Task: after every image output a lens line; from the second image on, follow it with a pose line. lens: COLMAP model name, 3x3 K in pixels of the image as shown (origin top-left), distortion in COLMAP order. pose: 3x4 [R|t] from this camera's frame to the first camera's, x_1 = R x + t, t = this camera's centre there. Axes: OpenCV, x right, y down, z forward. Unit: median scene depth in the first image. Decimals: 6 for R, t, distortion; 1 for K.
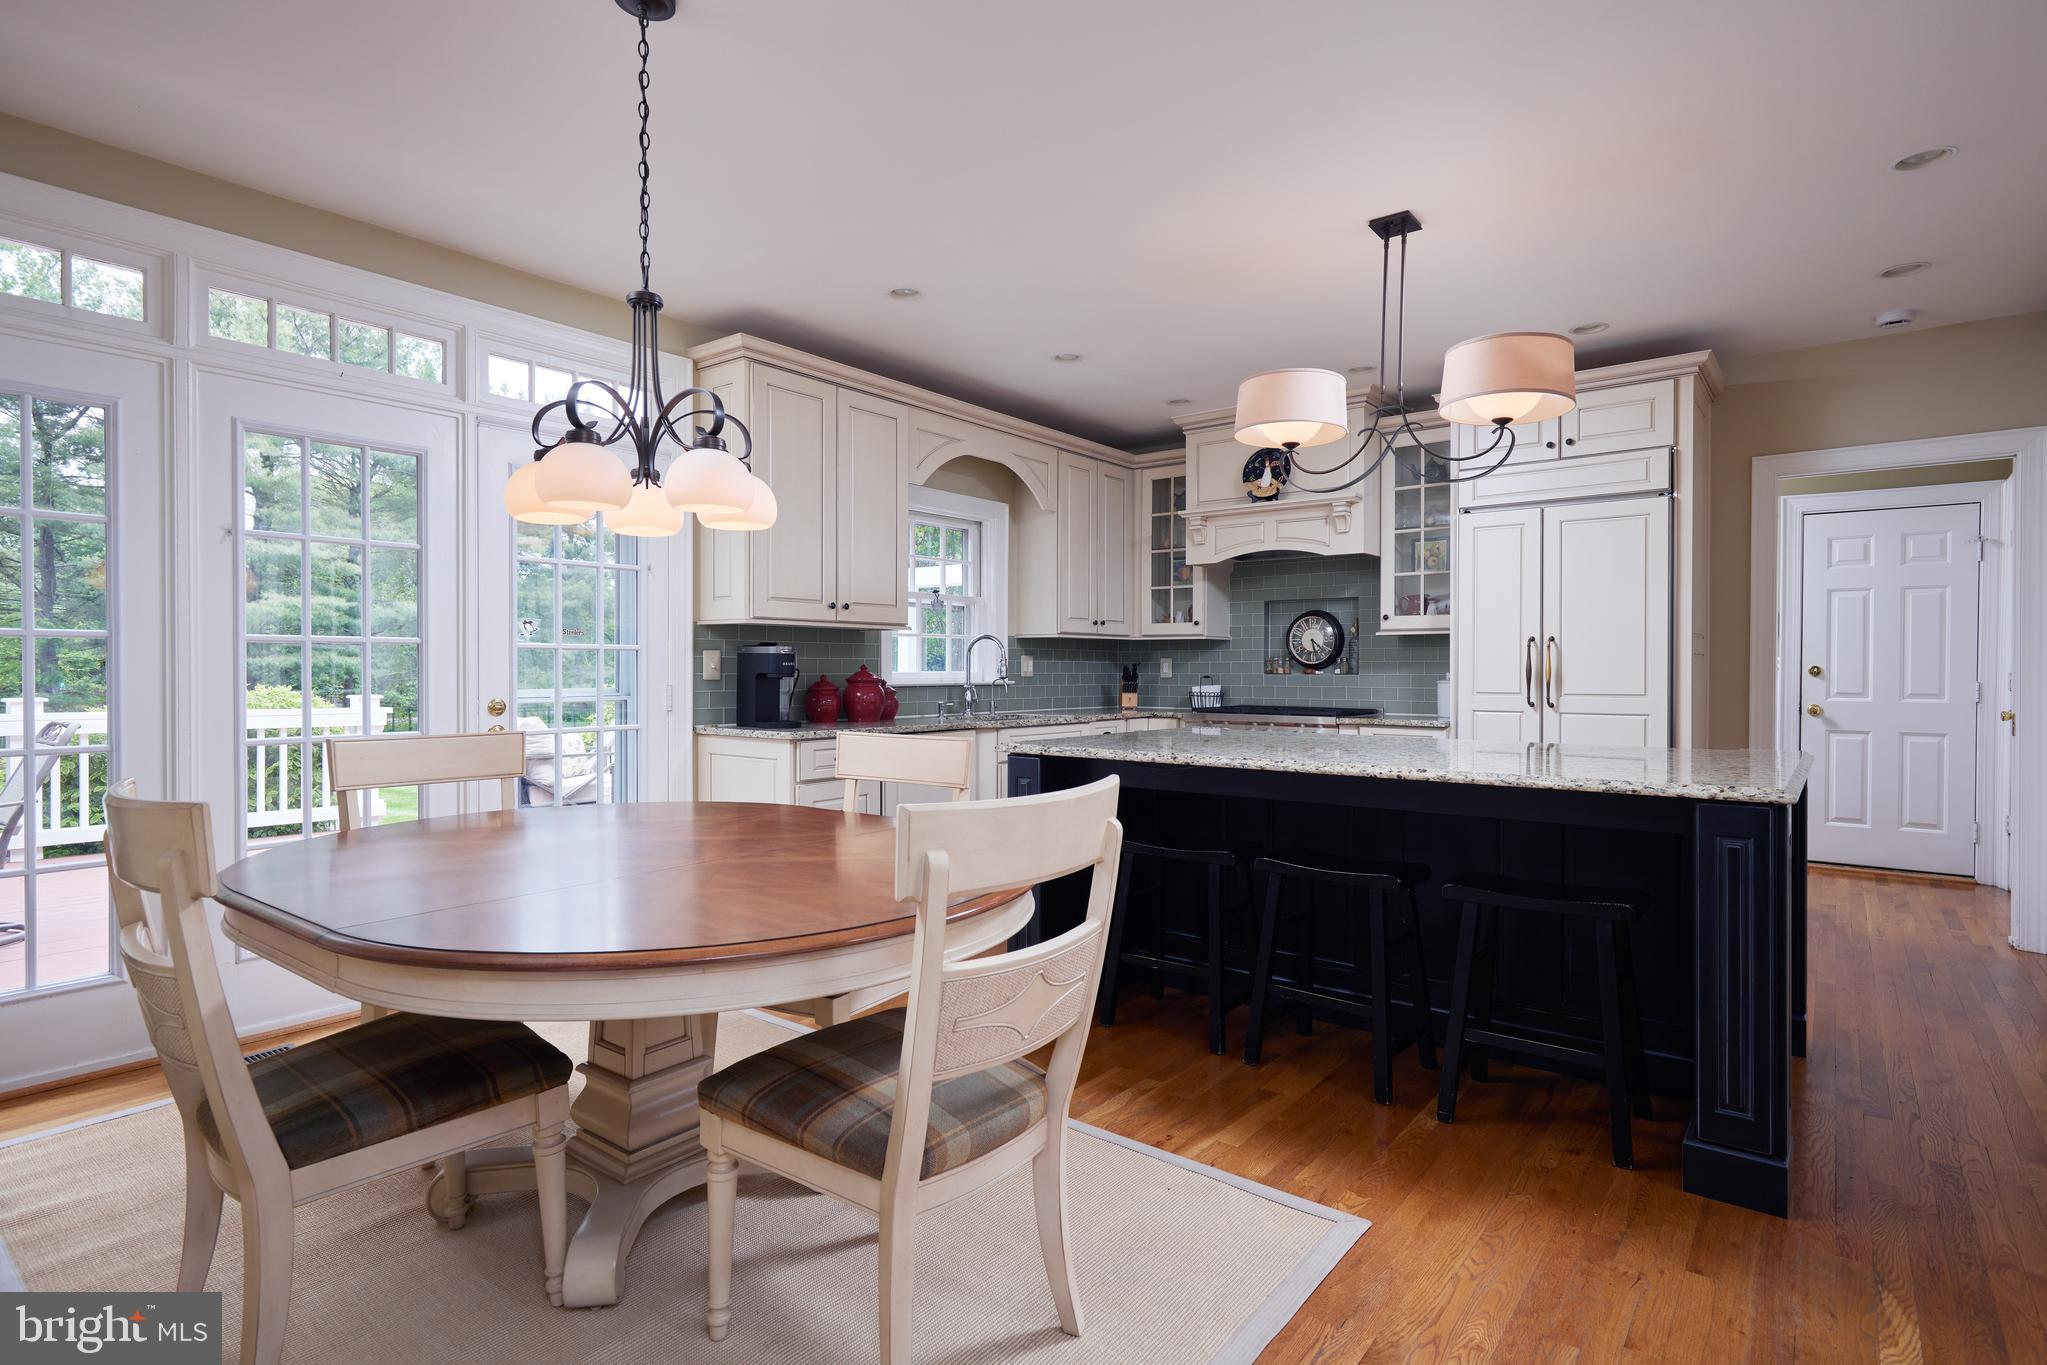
lens RADIAL K [[1050.5, 0, 1029.2], [0, 1050.5, 683.9], [0, 0, 1]] dist [0.003615, 0.000269]
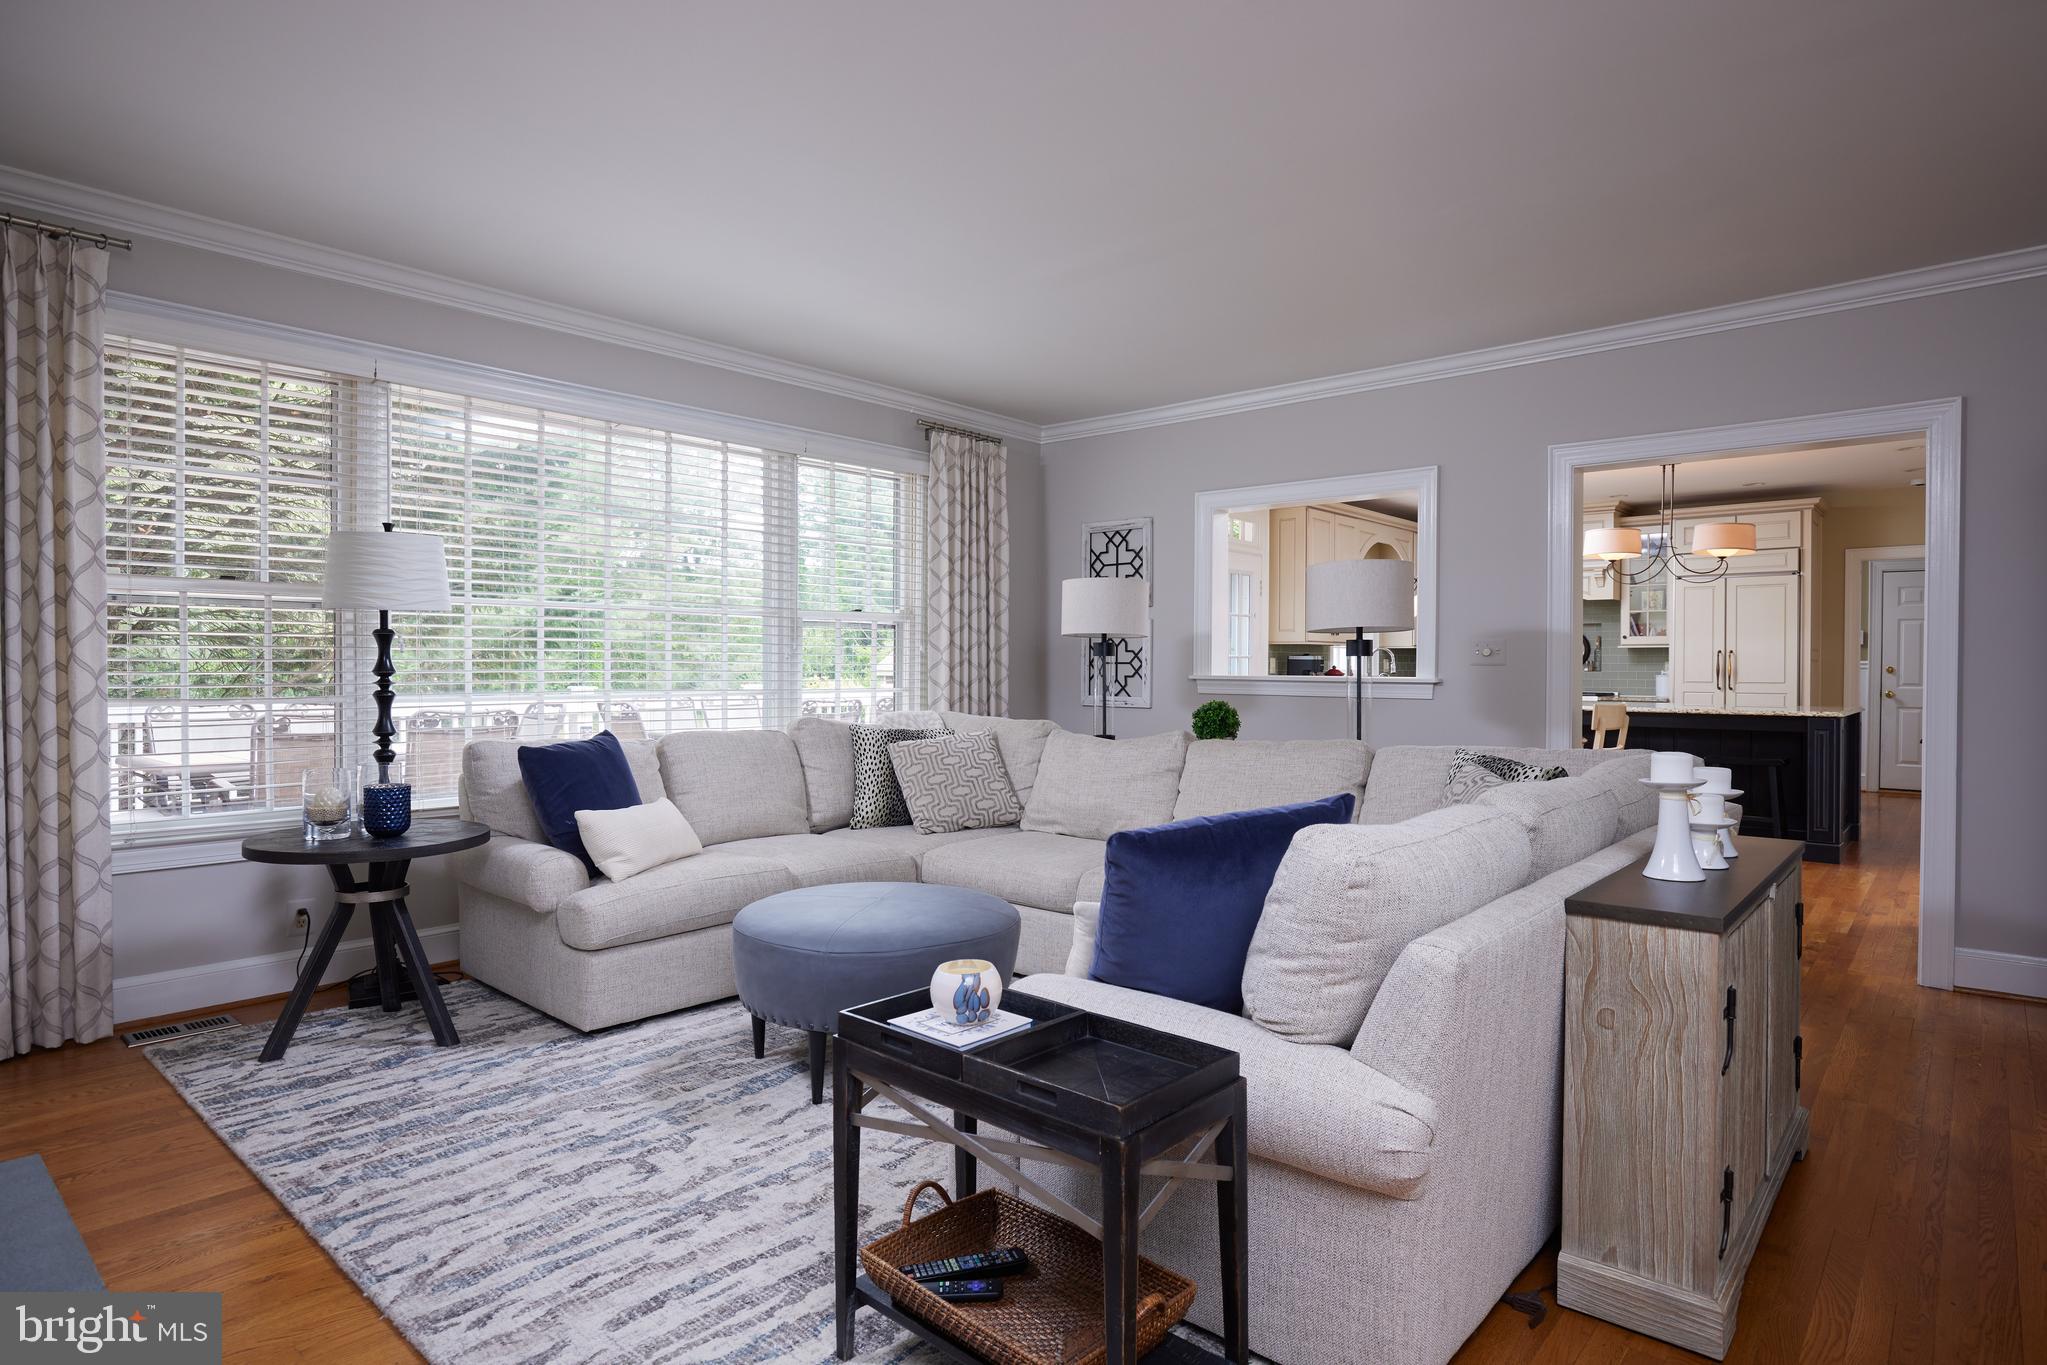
lens RADIAL K [[1109.5, 0, 1028.8], [0, 1109.5, 674.9], [0, 0, 1]] dist [-0.027800, -0.000783]
pose [[0.997751, 0.002942, -0.066967, -0.463741], [-0.003357, 0.999976, -0.006078, 0.009927], [0.066947, 0.006289, 0.997737, -0.763729]]
